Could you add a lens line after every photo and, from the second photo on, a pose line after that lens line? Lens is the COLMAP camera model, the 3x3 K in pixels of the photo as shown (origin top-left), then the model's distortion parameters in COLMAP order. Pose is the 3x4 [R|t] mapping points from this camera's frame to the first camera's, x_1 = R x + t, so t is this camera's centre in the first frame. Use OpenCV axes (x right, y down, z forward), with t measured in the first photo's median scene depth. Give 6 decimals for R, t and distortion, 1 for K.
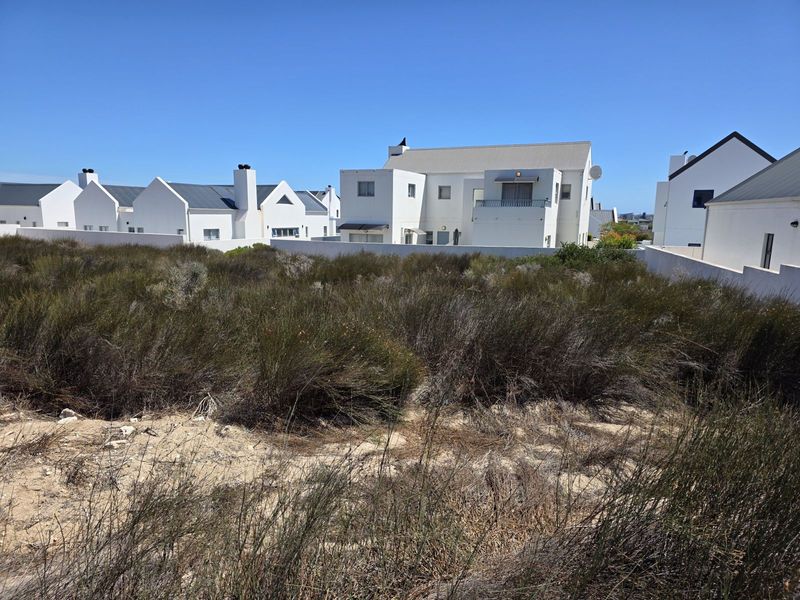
lens RADIAL K [[497.5, 0, 400.0], [0, 497.5, 300.0], [0, 0, 1]] dist [0.003951, -0.052872]
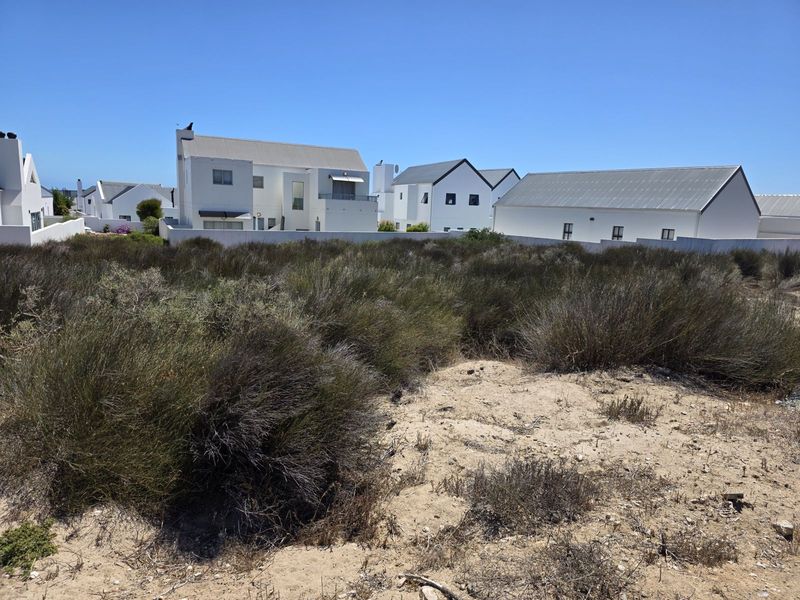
lens RADIAL K [[497.5, 0, 400.0], [0, 497.5, 300.0], [0, 0, 1]] dist [0.003951, -0.052872]
pose [[0.652376, -0.125274, 0.747471, -0.673064], [0.091429, 0.992050, 0.086467, -0.027904], [-0.752361, 0.011932, 0.658643, 0.047965]]
